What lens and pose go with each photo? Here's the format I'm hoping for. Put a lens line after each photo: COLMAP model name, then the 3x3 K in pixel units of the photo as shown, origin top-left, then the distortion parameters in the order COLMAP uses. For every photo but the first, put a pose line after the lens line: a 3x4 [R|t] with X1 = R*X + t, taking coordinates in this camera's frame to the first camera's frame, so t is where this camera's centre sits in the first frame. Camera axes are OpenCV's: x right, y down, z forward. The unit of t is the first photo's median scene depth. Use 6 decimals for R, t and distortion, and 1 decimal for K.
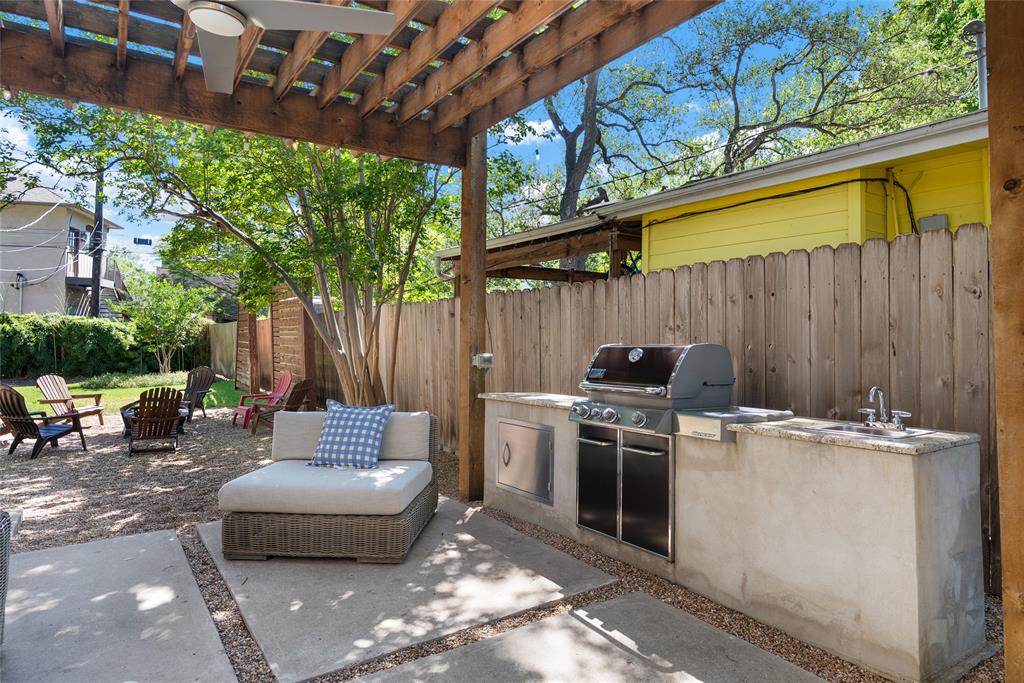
lens RADIAL K [[620.5, 0, 511.4], [0, 620.5, 338.2], [0, 0, 1]] dist [-0.000401, -0.000078]
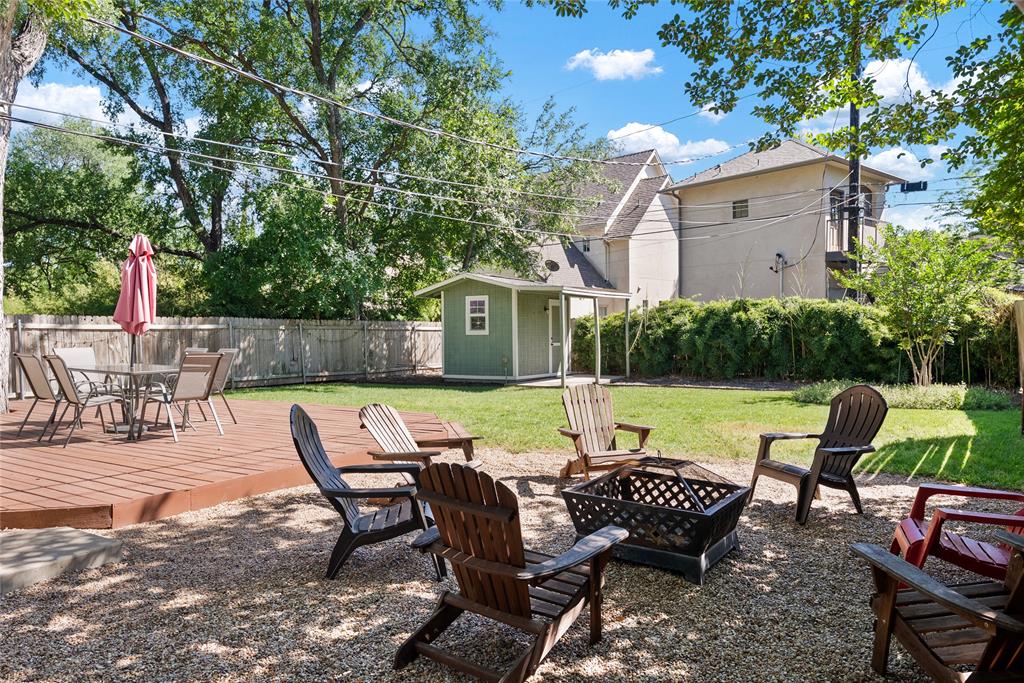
lens RADIAL K [[684.4, 0, 511.0], [0, 684.4, 337.4], [0, 0, 1]] dist [-0.001071, 0.000080]
pose [[0.414283, 0.006247, -0.910127, -0.108229], [0.001418, 0.999971, 0.007509, 0.003424], [0.910147, -0.004401, 0.414262, 0.330672]]
